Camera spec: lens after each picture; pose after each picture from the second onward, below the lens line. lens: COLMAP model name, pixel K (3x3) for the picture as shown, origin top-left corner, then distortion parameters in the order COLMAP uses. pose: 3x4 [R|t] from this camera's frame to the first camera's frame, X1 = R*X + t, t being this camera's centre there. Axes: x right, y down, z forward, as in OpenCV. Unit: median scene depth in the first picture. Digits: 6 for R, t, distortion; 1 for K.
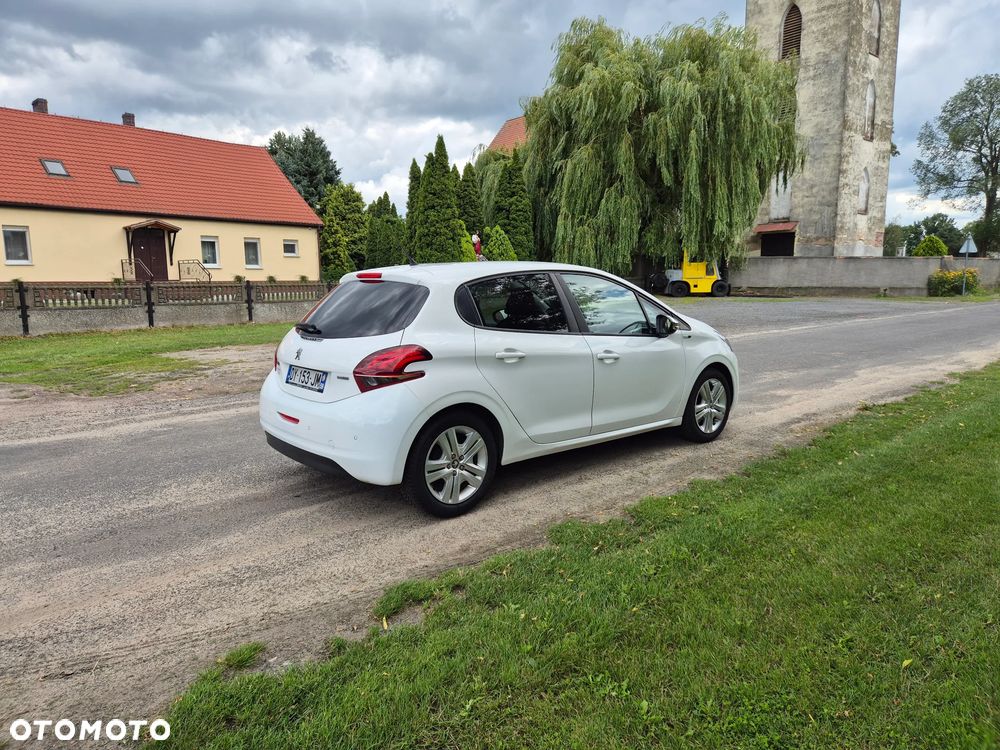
lens RADIAL K [[659.5, 0, 502.8], [0, 659.5, 371.3], [0, 0, 1]] dist [0.070028, -0.057936]
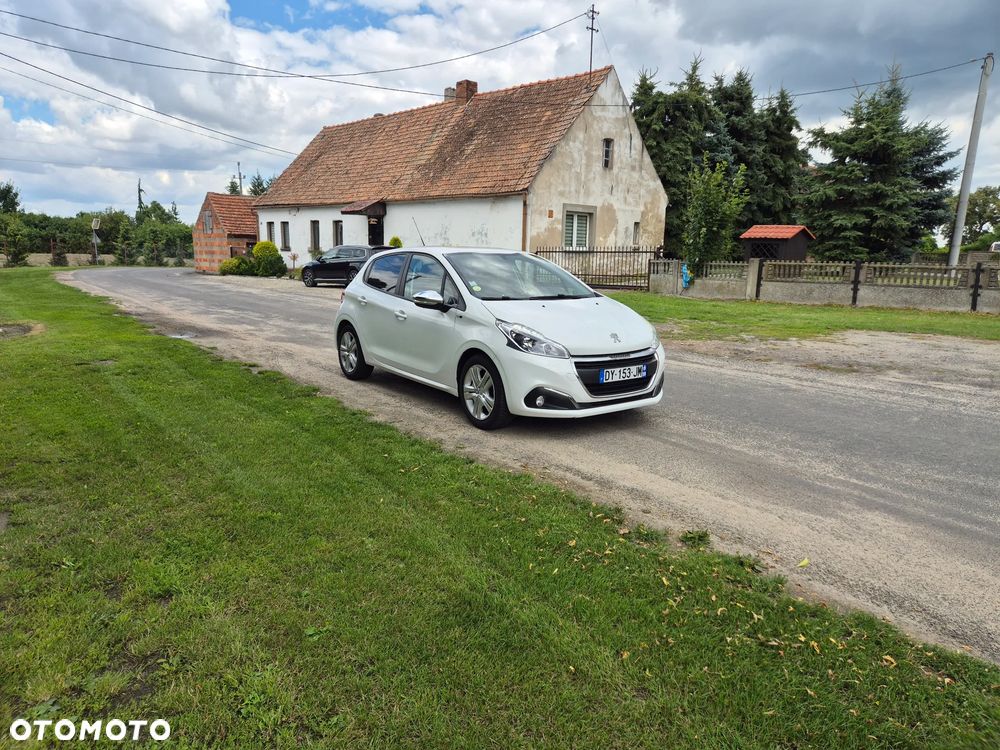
lens RADIAL K [[659.5, 0, 496.0], [0, 659.5, 377.1], [0, 0, 1]] dist [0.070028, -0.057936]
pose [[-0.074831, 0.191461, -0.978643, 0.532547], [-0.153584, 0.967473, 0.201019, -0.072012], [0.985298, 0.165346, -0.042992, 0.445095]]
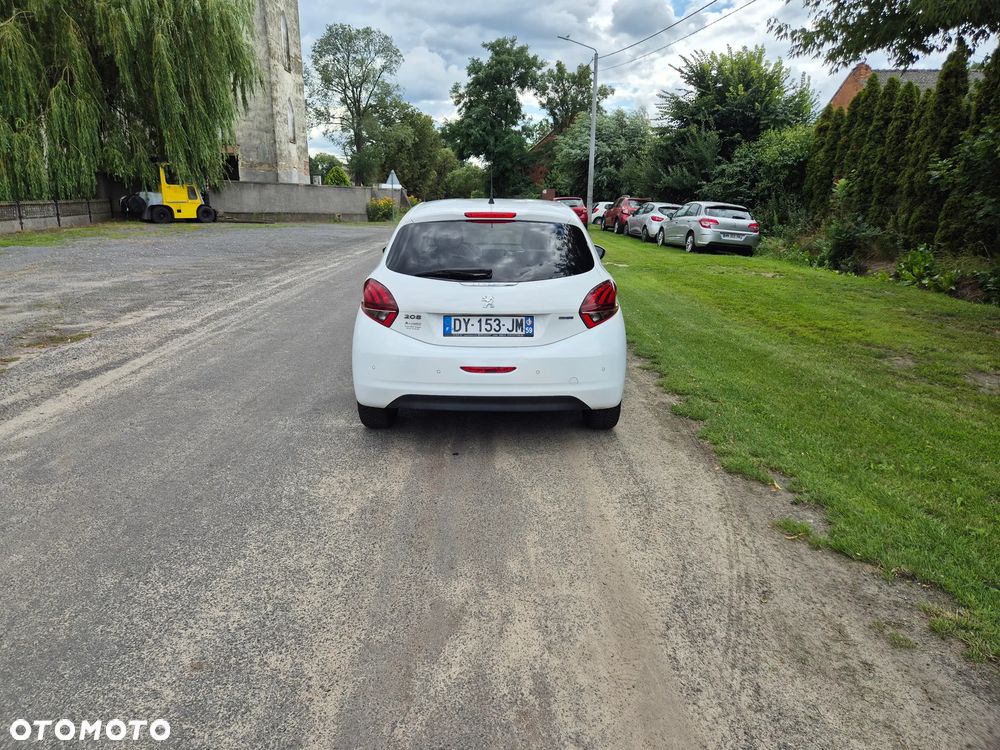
lens RADIAL K [[659.5, 0, 490.4], [0, 659.5, 371.8], [0, 0, 1]] dist [0.070028, -0.057936]
pose [[0.663158, -0.177954, 0.727018, -0.308453], [0.095792, 0.983516, 0.153360, -0.021760], [-0.742325, -0.032060, 0.669273, 0.111506]]
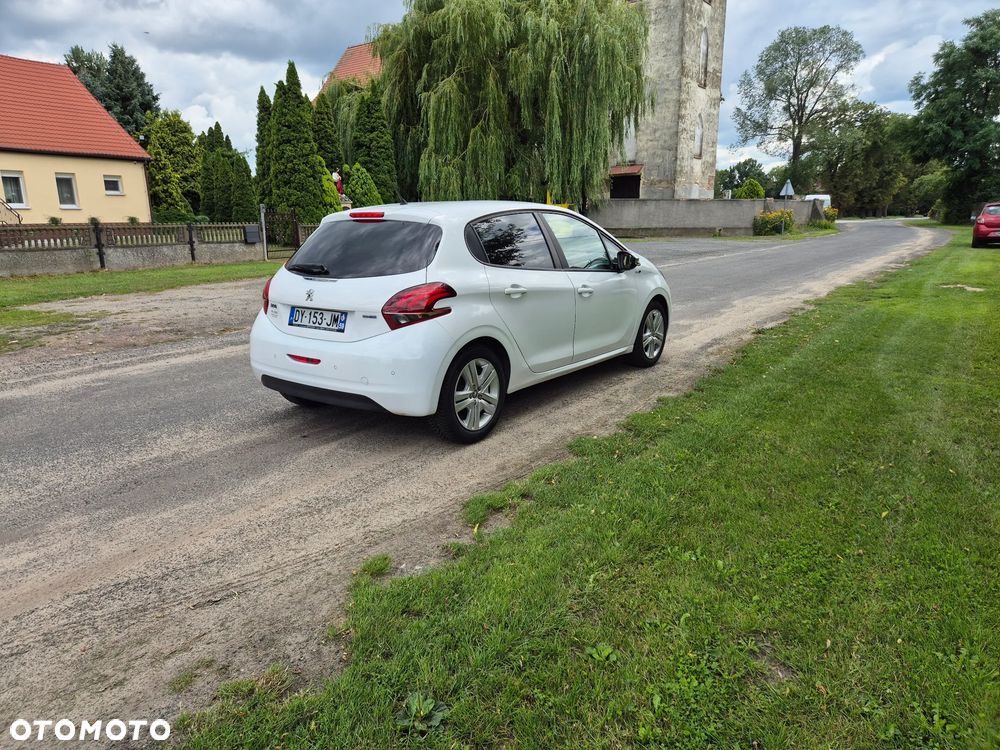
lens RADIAL K [[659.5, 0, 502.0], [0, 659.5, 380.7], [0, 0, 1]] dist [0.070028, -0.057936]
pose [[0.974358, -0.057164, 0.217621, -0.076624], [0.035722, 0.994223, 0.101217, 0.003499], [-0.222150, -0.090848, 0.970771, -0.014695]]
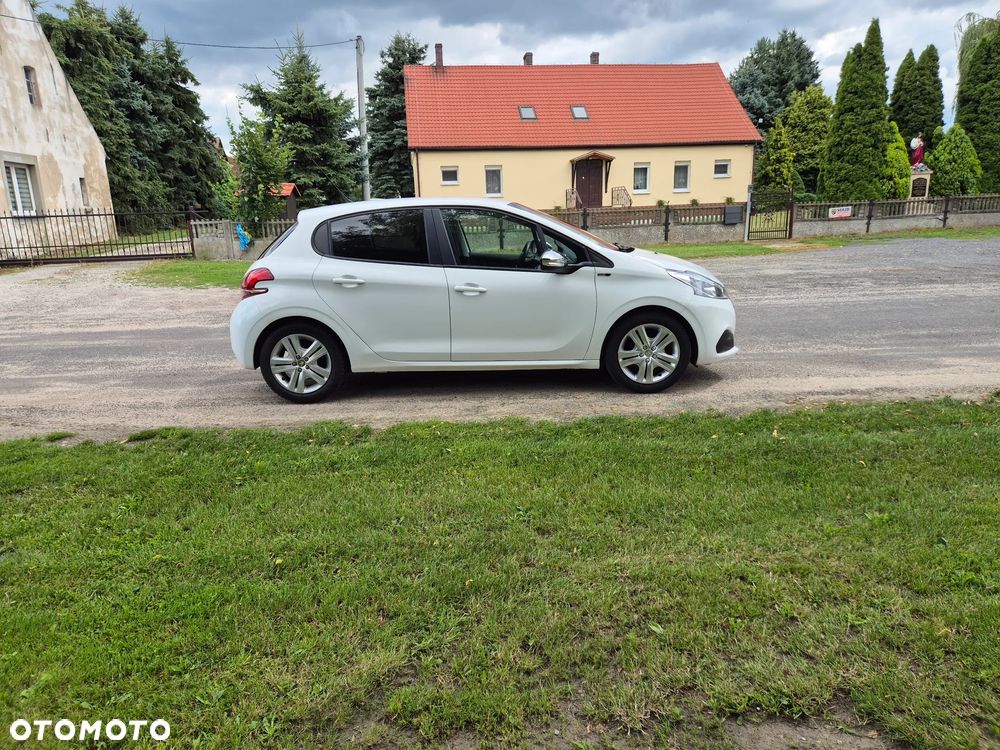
lens RADIAL K [[659.5, 0, 495.8], [0, 659.5, 374.7], [0, 0, 1]] dist [0.070028, -0.057936]
pose [[0.753963, 0.144355, -0.640859, 0.307777], [-0.067407, 0.987408, 0.143112, -0.014295], [0.653449, -0.064703, 0.754200, 0.078398]]
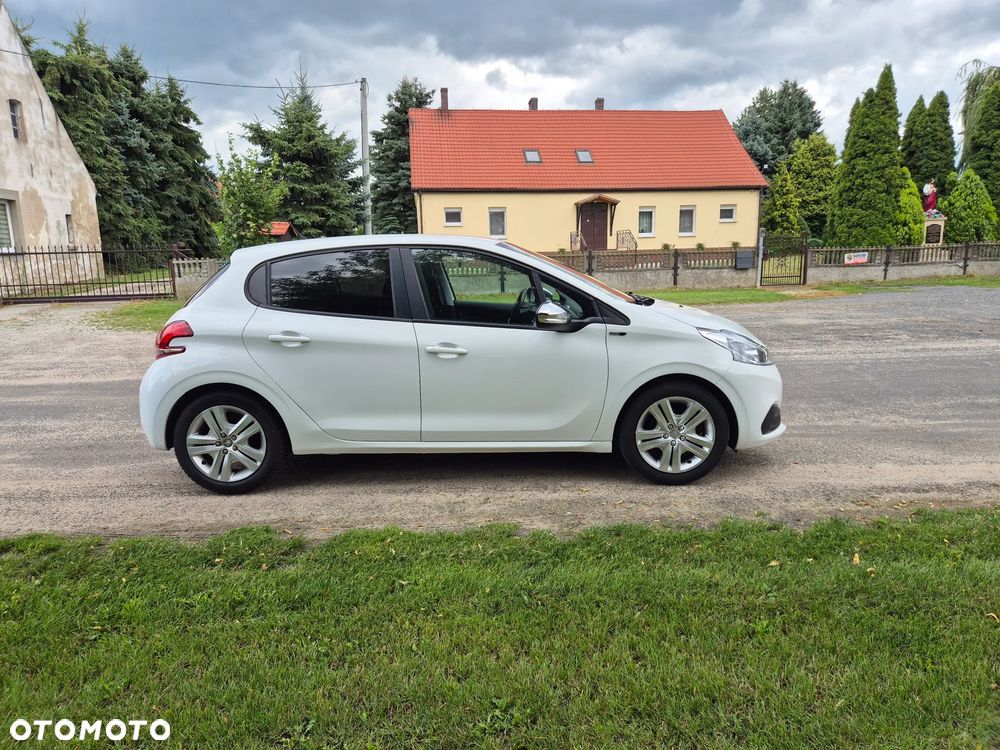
lens RADIAL K [[659.5, 0, 504.8], [0, 659.5, 374.5], [0, 0, 1]] dist [0.070028, -0.057936]
pose [[0.757148, 0.112786, -0.643434, 0.259307], [-0.077451, 0.993534, 0.083015, -0.023135], [0.648636, -0.013020, 0.760987, 0.147727]]
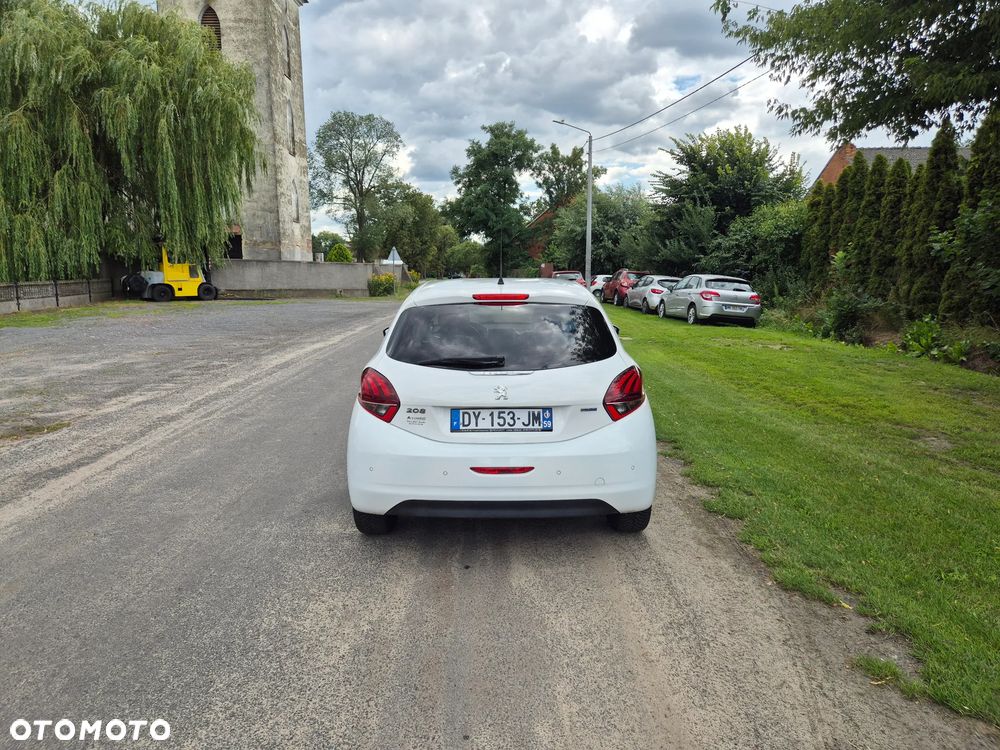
lens RADIAL K [[659.5, 0, 497.3], [0, 659.5, 369.6], [0, 0, 1]] dist [0.070028, -0.057936]
pose [[0.654202, -0.105850, 0.748876, -0.286096], [0.107760, 0.993101, 0.046233, -0.028872], [-0.748603, 0.050454, 0.661096, 0.137277]]
